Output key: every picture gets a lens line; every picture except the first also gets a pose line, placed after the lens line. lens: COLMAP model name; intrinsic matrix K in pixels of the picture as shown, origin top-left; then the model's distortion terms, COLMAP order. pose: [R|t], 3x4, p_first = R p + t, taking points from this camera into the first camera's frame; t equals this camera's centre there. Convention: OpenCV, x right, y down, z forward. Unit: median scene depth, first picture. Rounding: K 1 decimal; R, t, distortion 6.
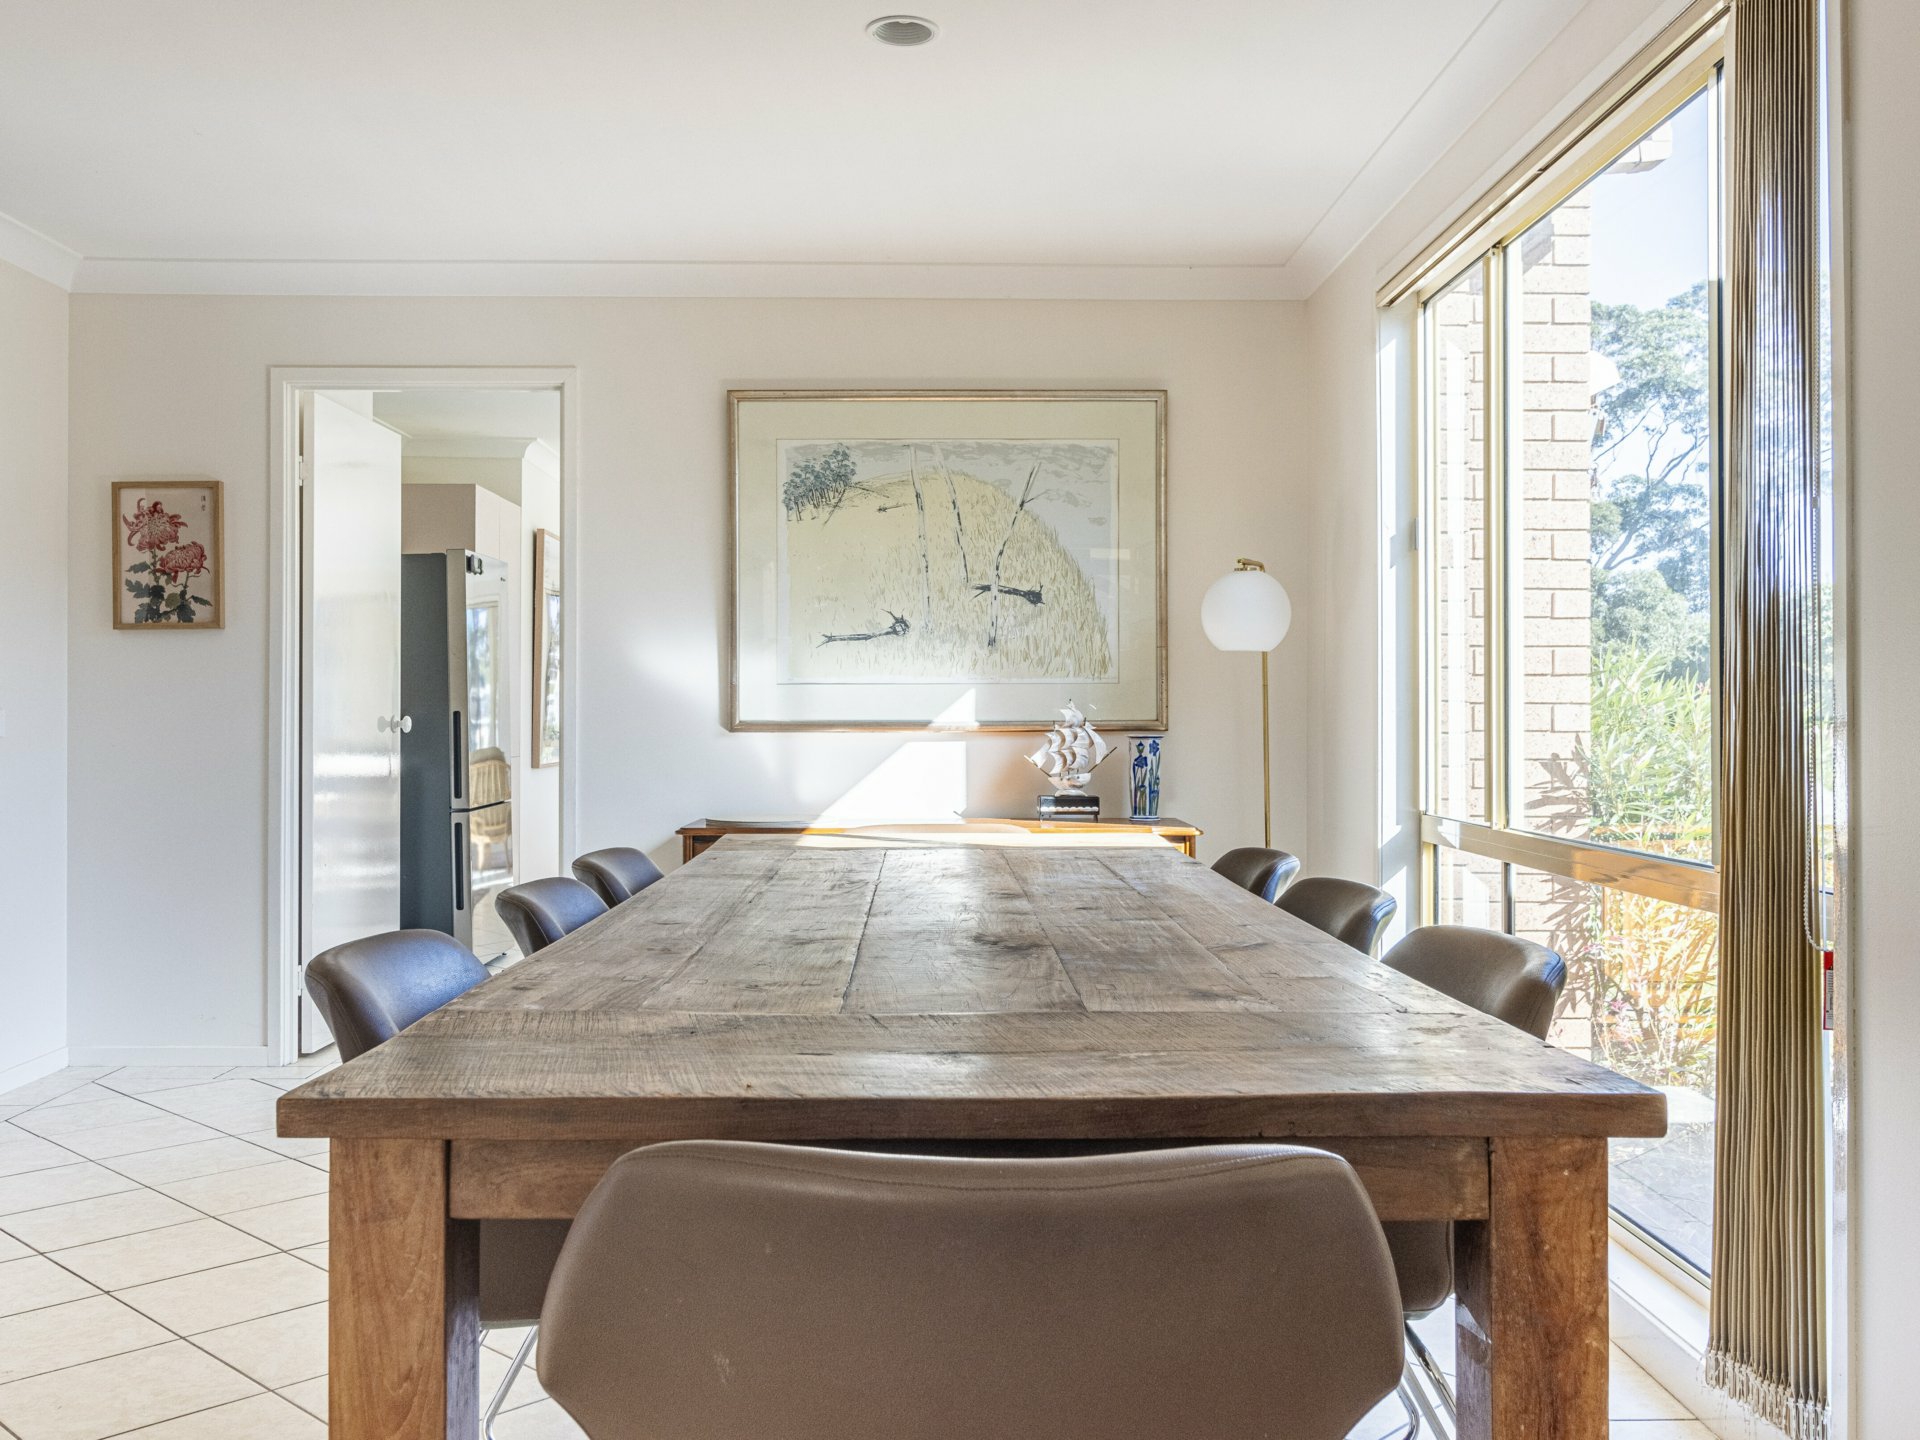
lens RADIAL K [[1770.4, 0, 958.9], [0, 1770.4, 715.6], [0, 0, 1]] dist [0.022272, 0.000000]
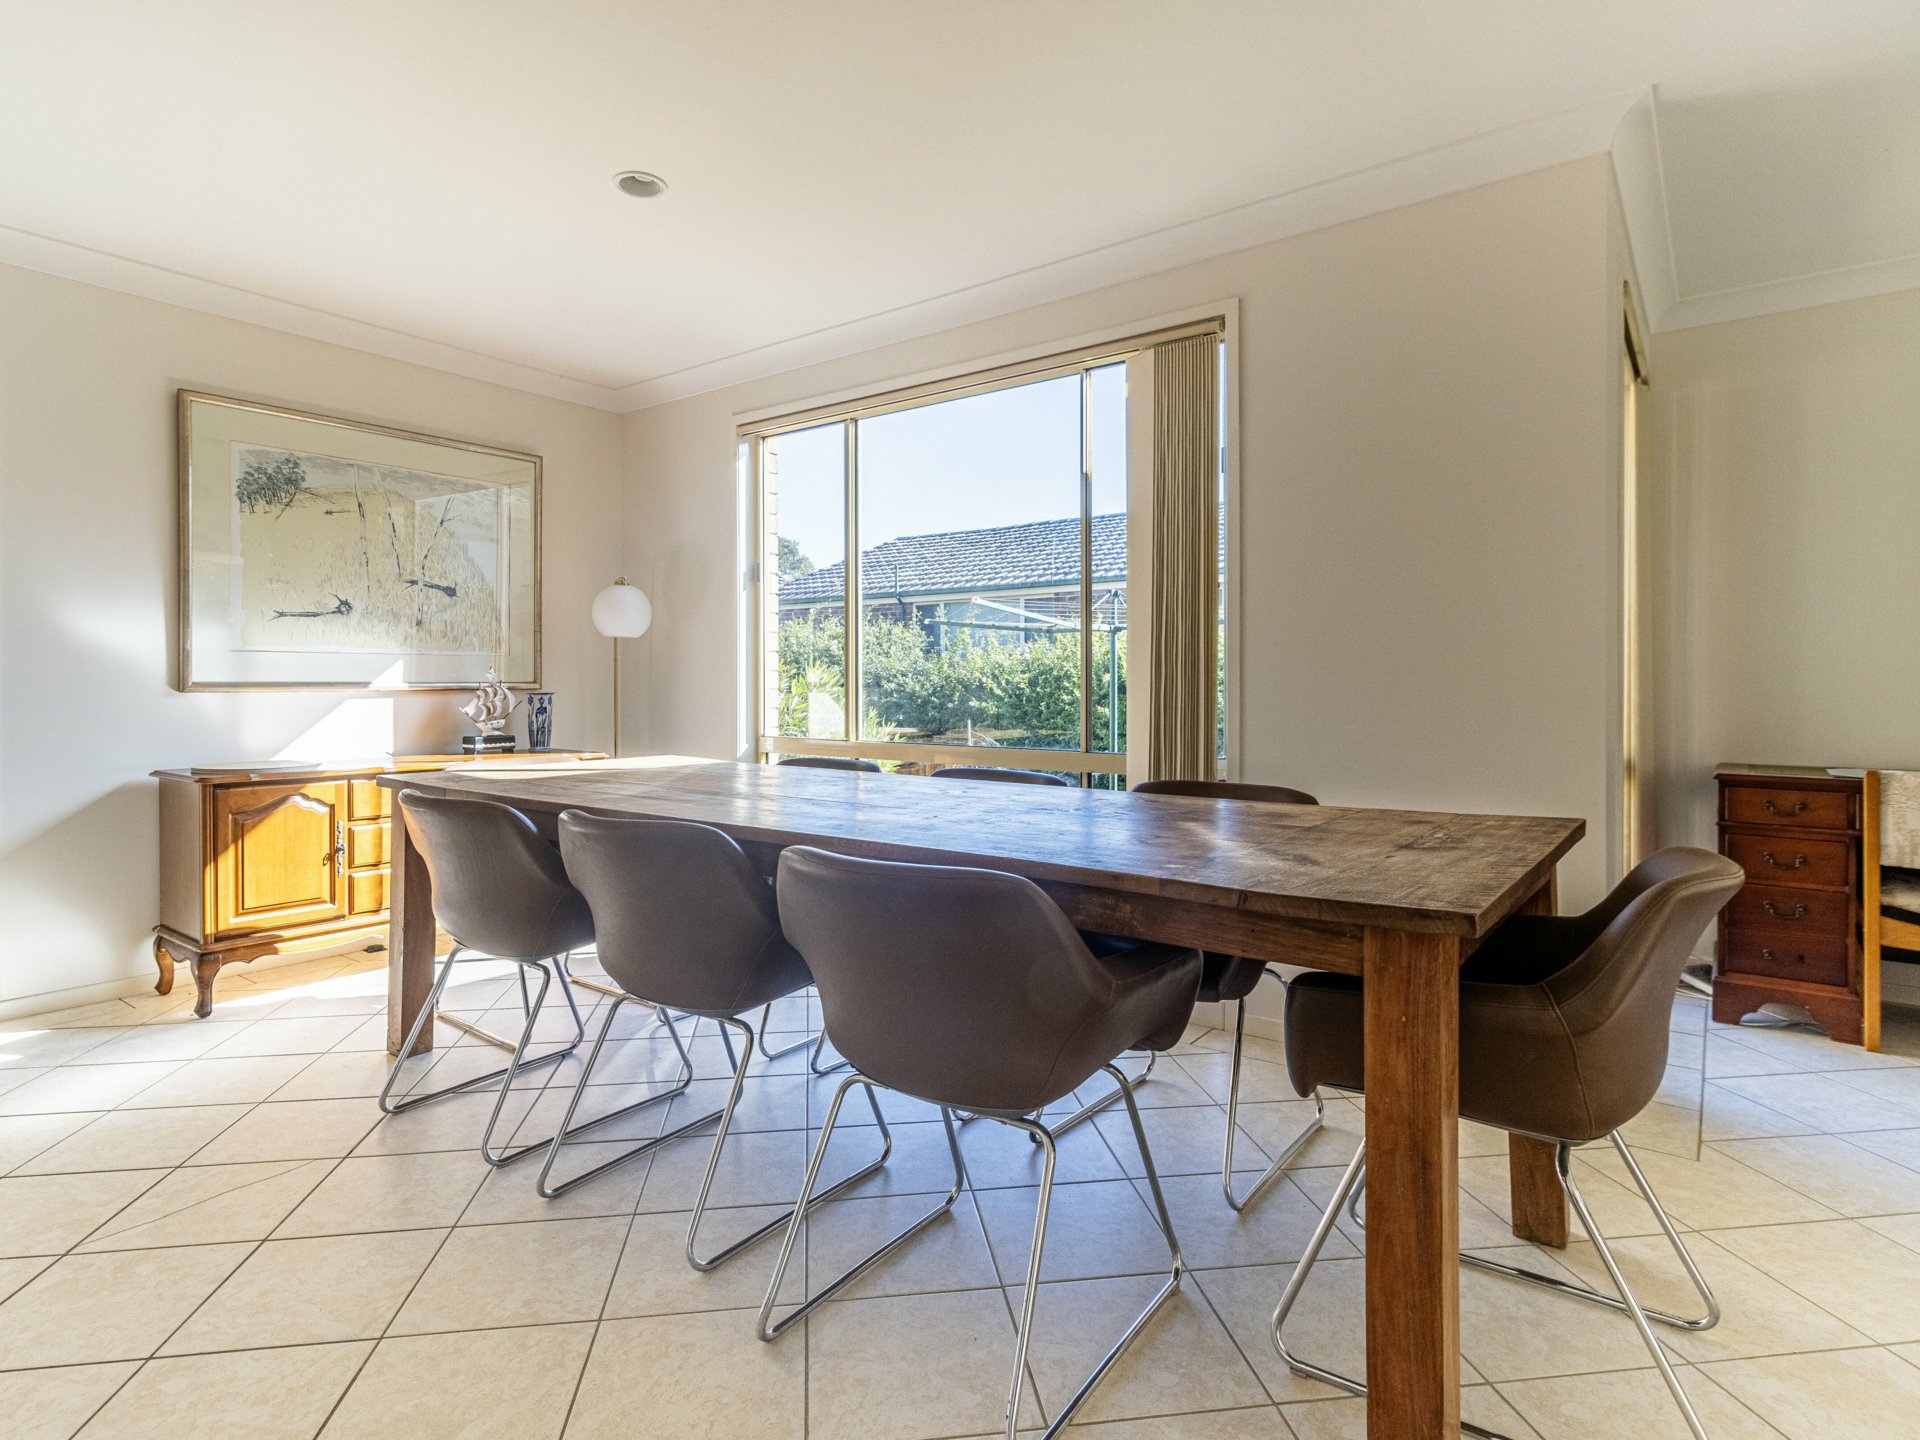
lens RADIAL K [[1025.7, 0, 952.4], [0, 1025.7, 693.5], [0, 0, 1]] dist [0.002853, -0.001298]
pose [[0.613304, -0.007845, 0.789808, -0.346068], [-0.003317, 0.999916, 0.012508, 0.000452], [-0.789840, -0.010291, 0.613226, 0.208343]]
